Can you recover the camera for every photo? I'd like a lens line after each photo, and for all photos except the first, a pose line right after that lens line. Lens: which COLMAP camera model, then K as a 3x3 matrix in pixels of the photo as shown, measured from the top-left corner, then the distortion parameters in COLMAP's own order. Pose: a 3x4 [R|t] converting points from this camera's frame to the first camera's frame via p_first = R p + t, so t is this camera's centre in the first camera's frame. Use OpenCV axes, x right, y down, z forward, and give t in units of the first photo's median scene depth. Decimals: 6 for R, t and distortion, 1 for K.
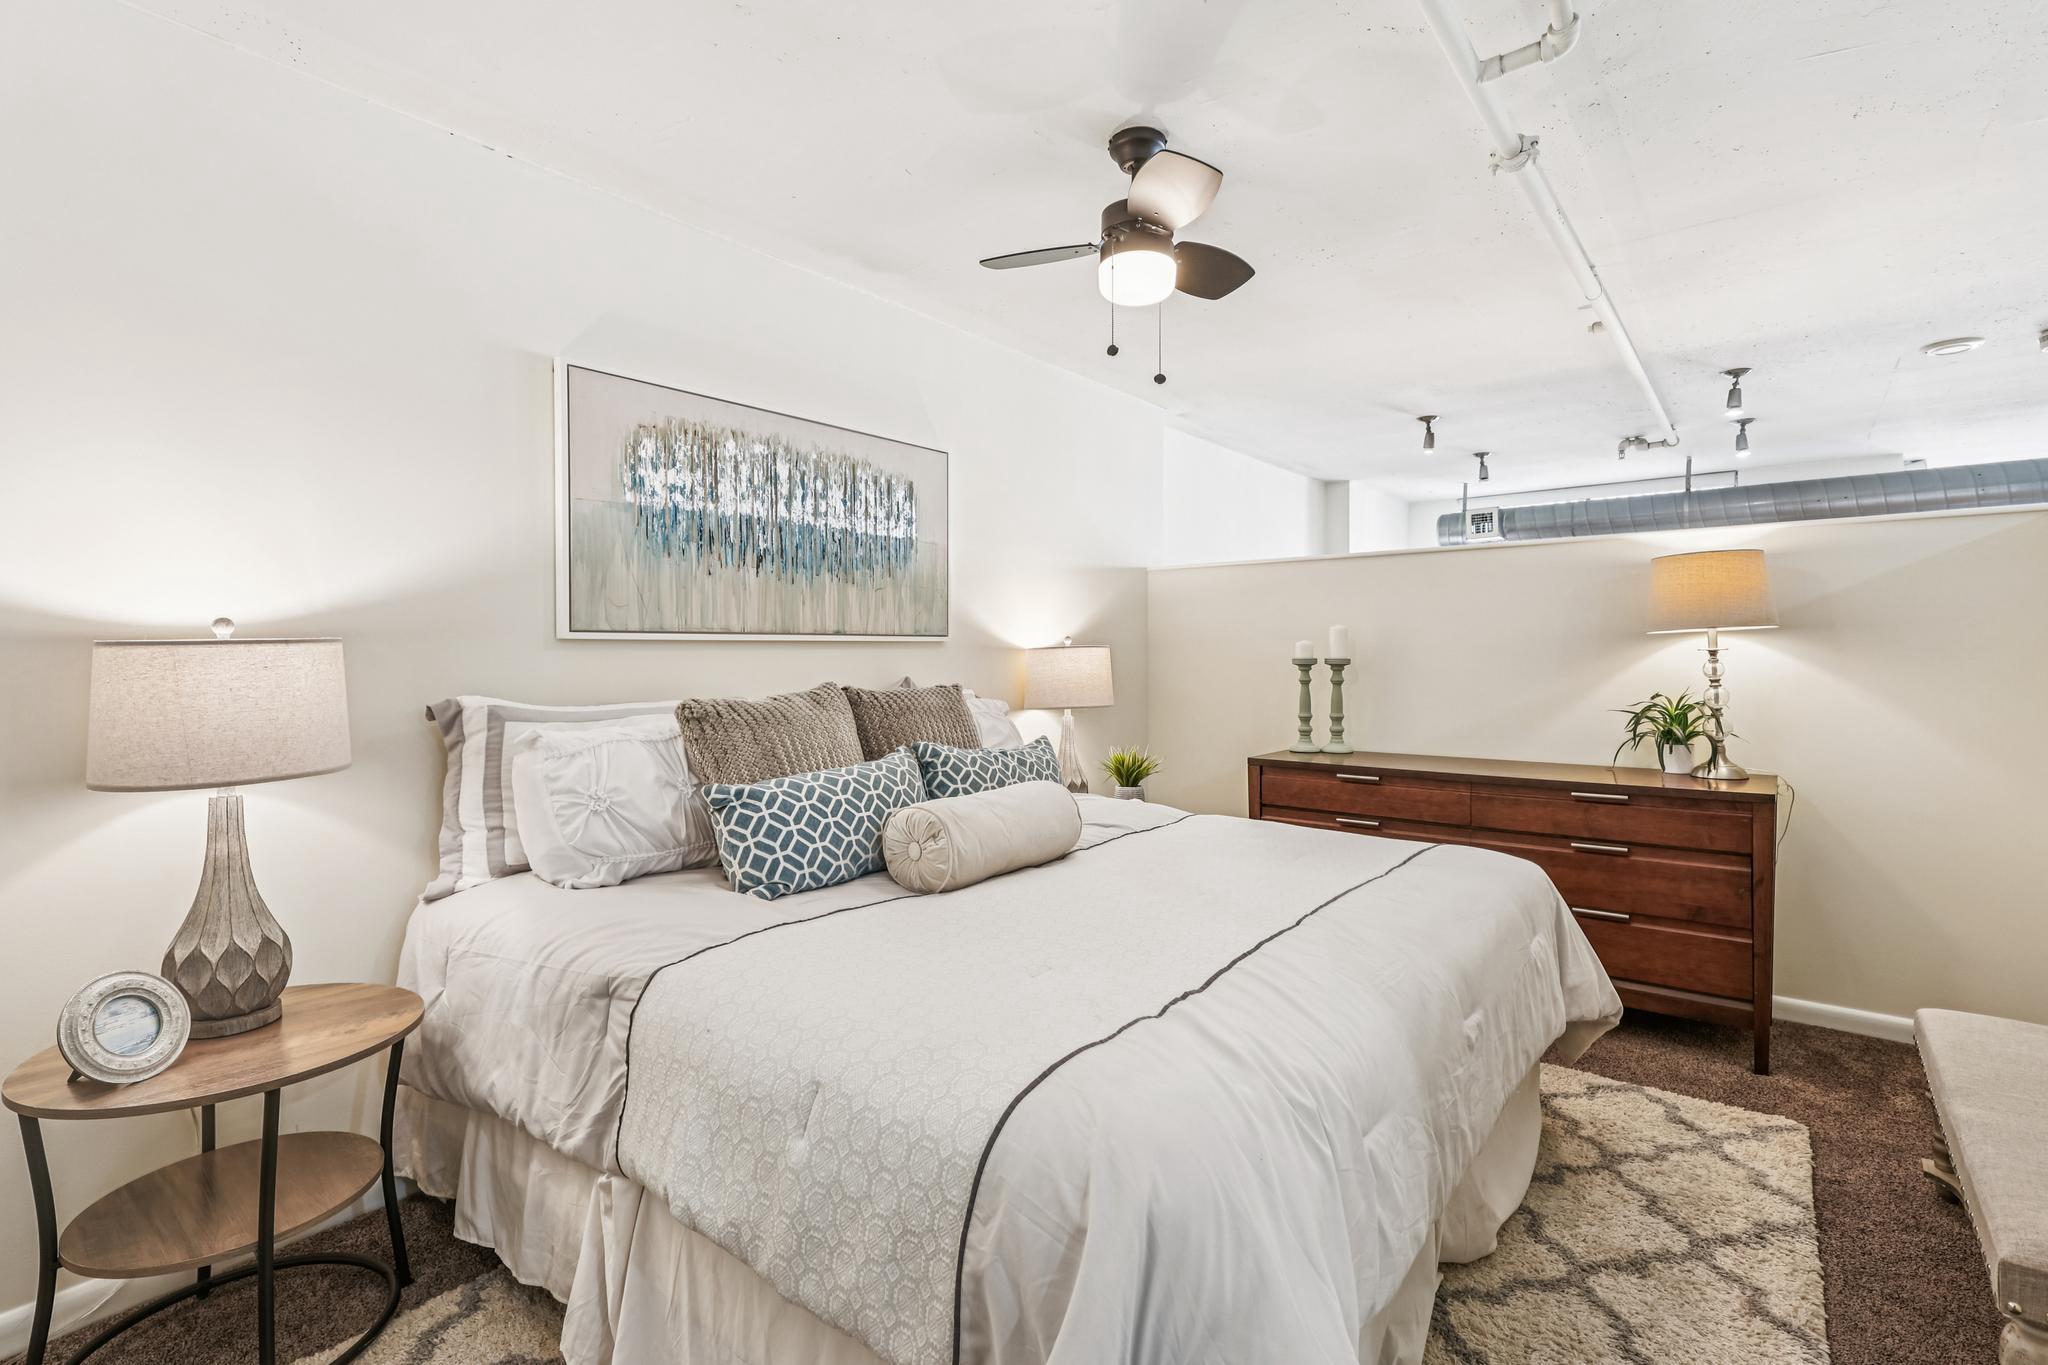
lens RADIAL K [[921.1, 0, 1023.1], [0, 921.1, 669.7], [0, 0, 1]] dist [0.000255, 0.000054]
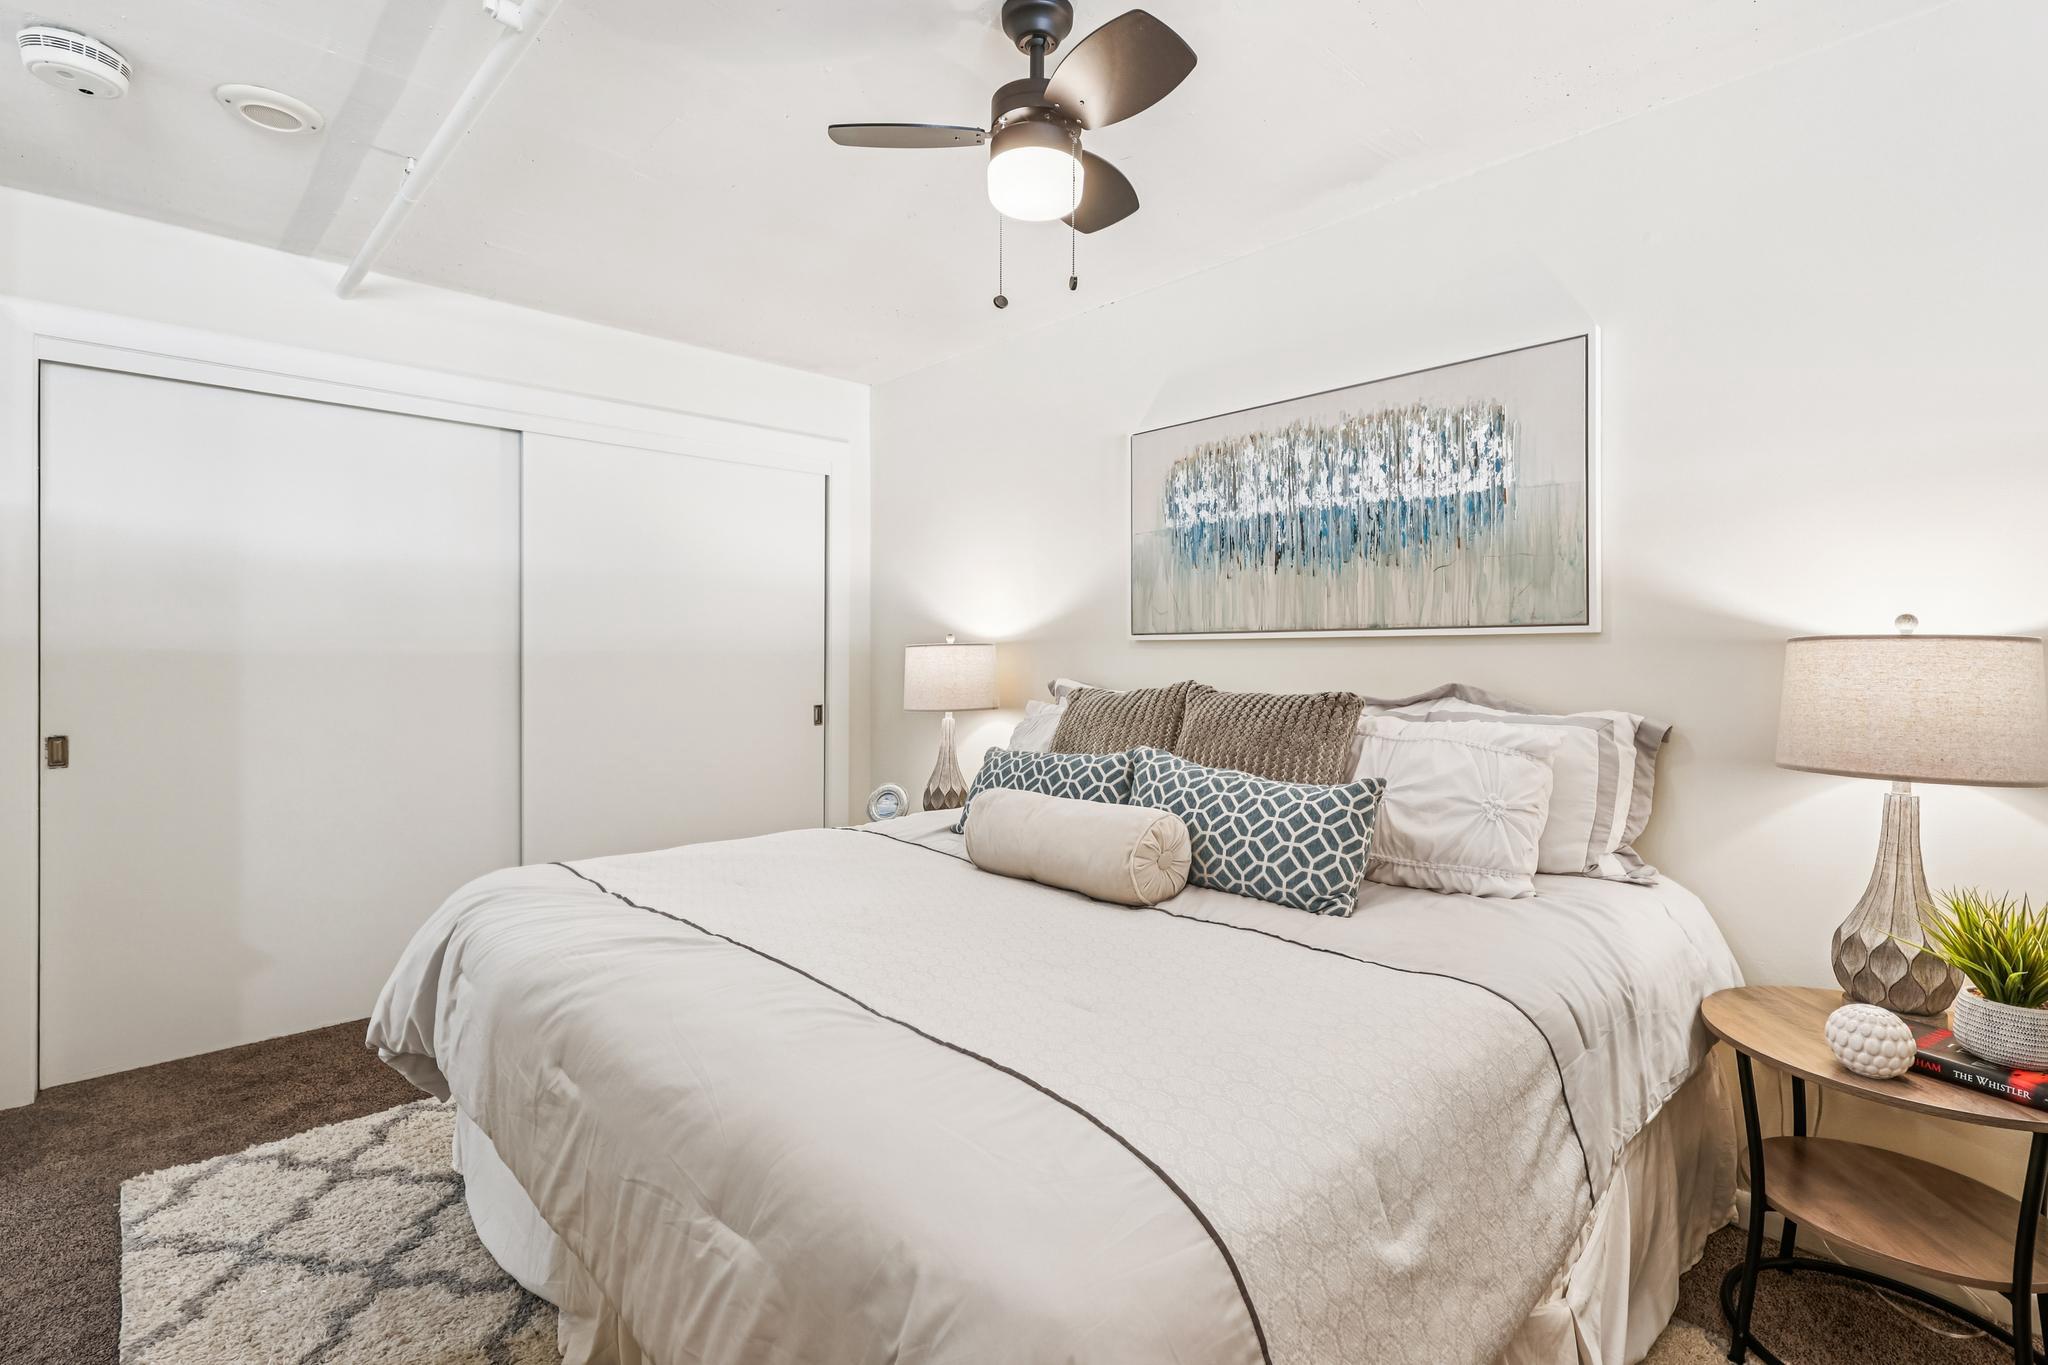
lens RADIAL K [[921.1, 0, 1035.2], [0, 921.1, 646.6], [0, 0, 1]] dist [0.000255, 0.000054]
pose [[-0.105517, 0.002121, -0.994415, 0.701412], [-0.011266, 0.999931, 0.003328, -0.022704], [0.994354, 0.011554, -0.105485, 0.827830]]
